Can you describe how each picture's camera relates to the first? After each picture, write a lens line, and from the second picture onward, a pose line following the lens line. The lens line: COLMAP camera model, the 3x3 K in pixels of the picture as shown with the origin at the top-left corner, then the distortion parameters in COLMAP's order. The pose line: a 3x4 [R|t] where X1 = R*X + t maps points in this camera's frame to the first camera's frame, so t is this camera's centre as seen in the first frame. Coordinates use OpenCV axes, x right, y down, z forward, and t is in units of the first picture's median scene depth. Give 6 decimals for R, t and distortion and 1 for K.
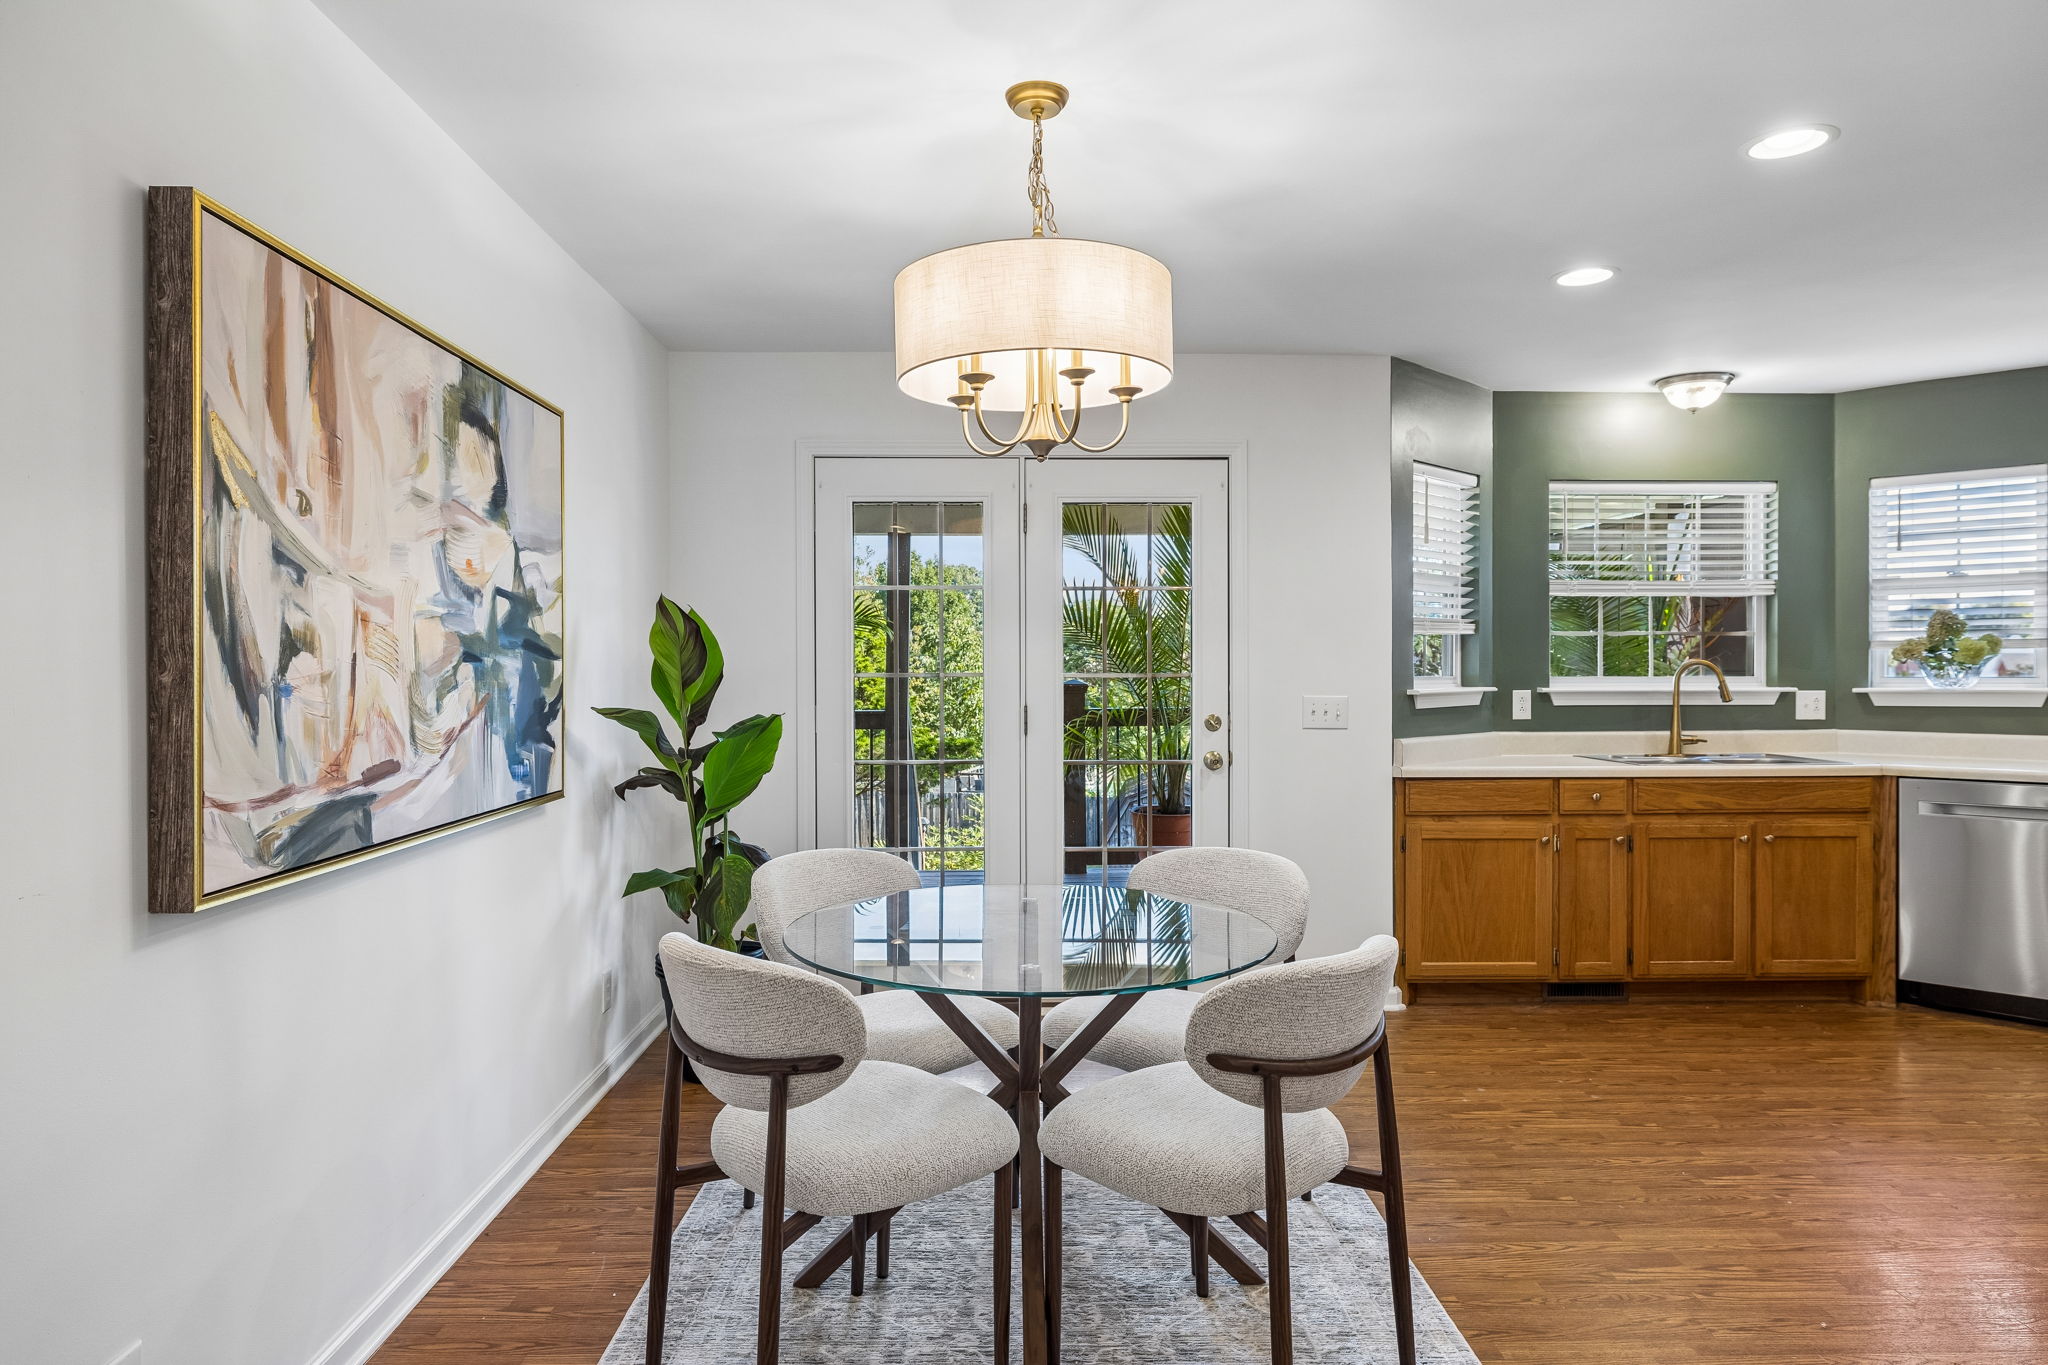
lens RADIAL K [[848.1, 0, 1026.9], [0, 848.1, 664.4], [0, 0, 1]] dist [-0.000430, -0.000688]
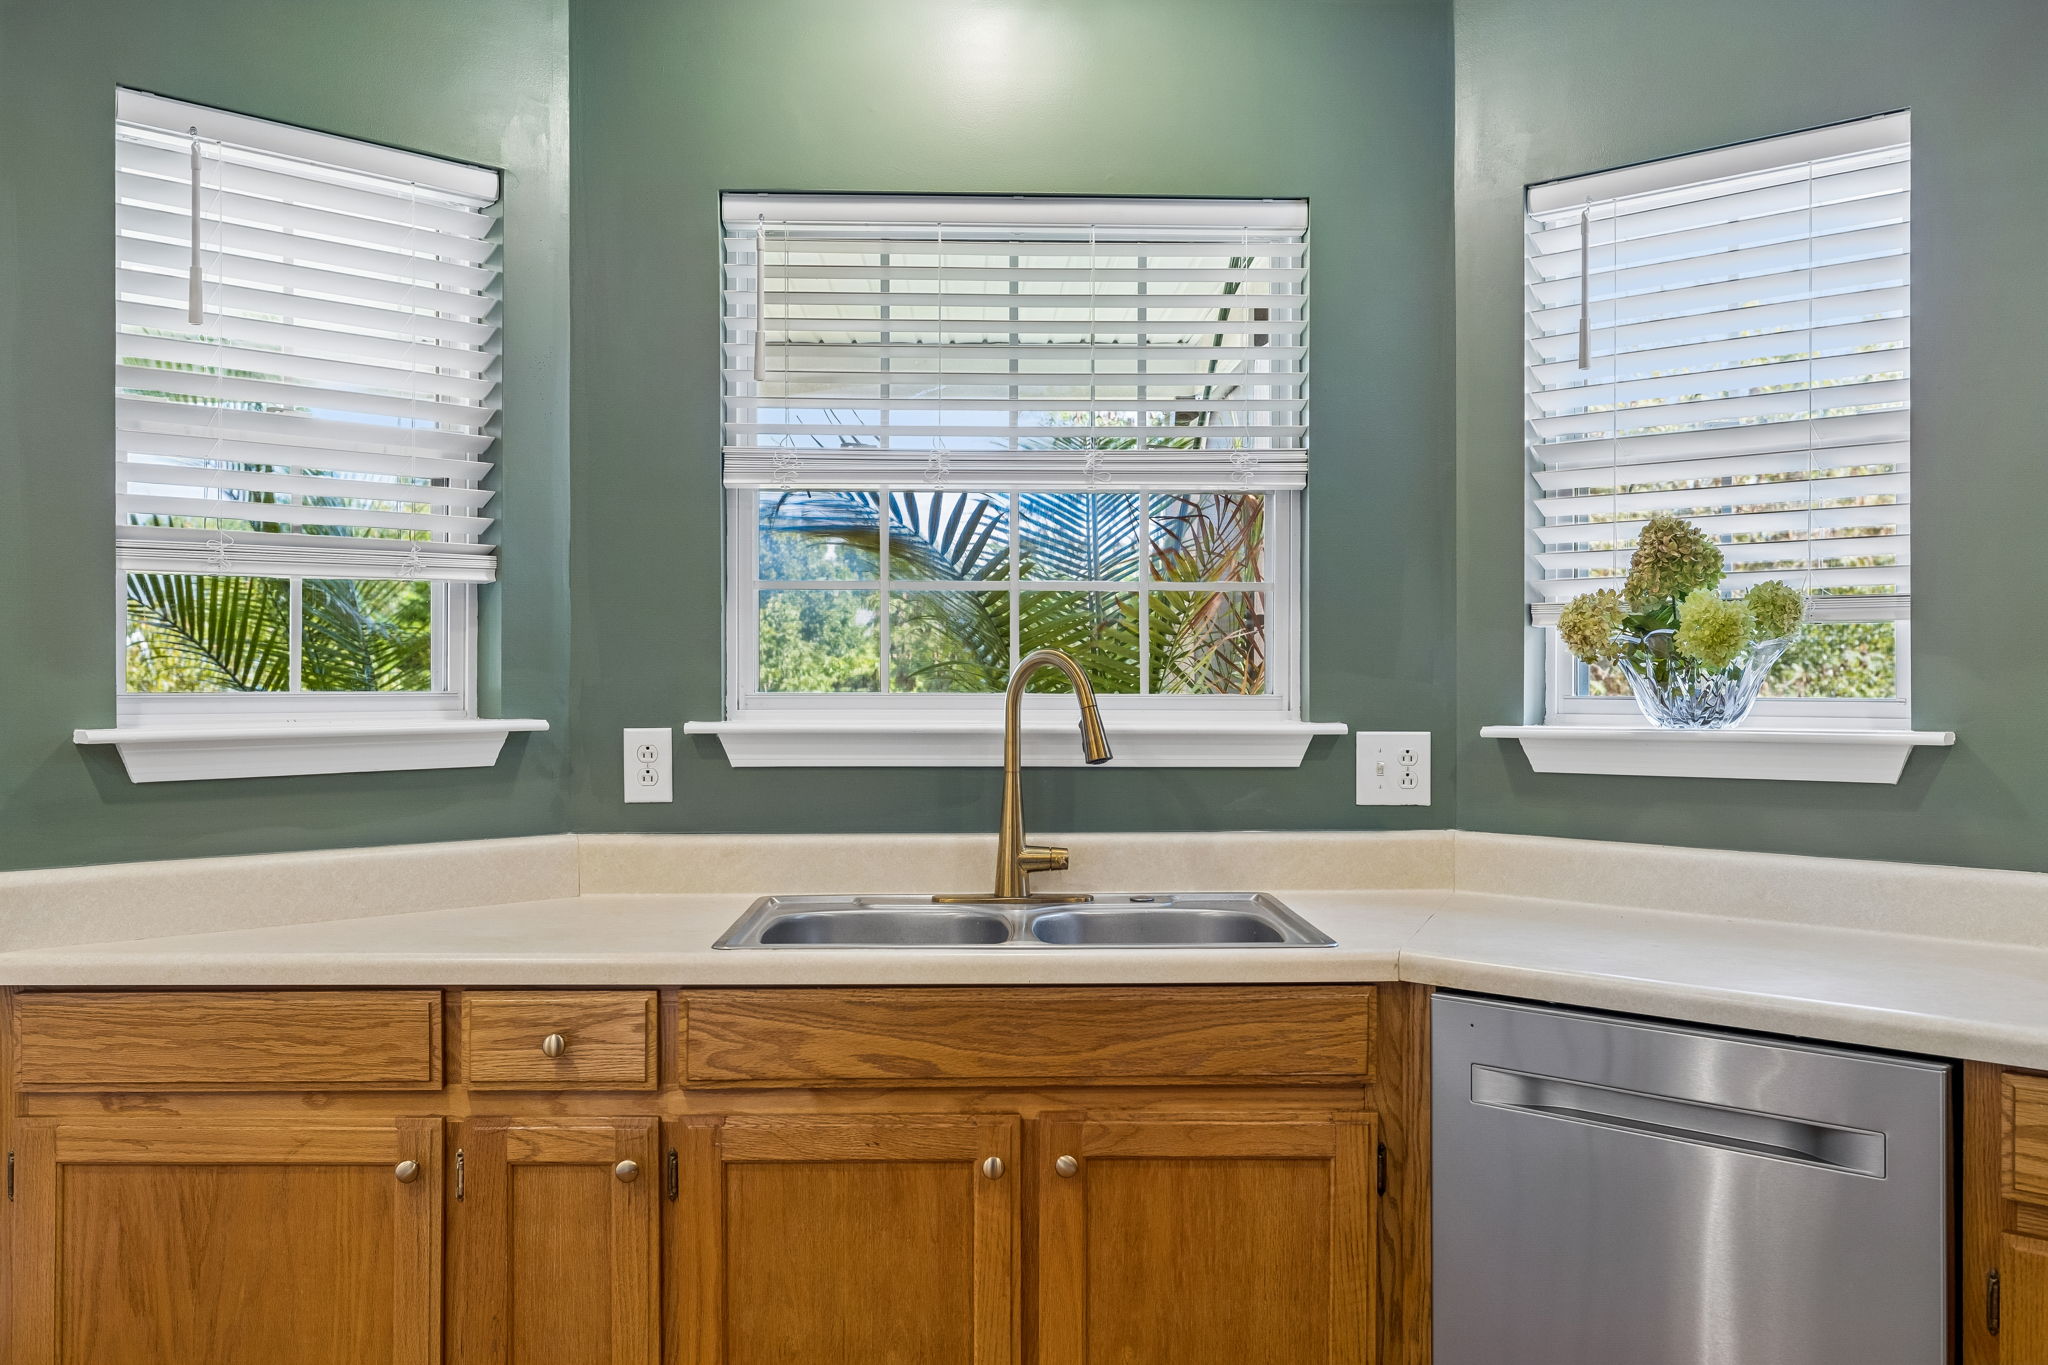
lens RADIAL K [[1156.0, 0, 1027.4], [0, 1156.0, 670.5], [0, 0, 1]] dist [0.006098, 0.000966]
pose [[0.999993, 0.003782, 0.000192, 0.798152], [-0.003781, 0.999982, -0.004551, 0.006088], [-0.000209, 0.004551, 0.999990, 0.489988]]
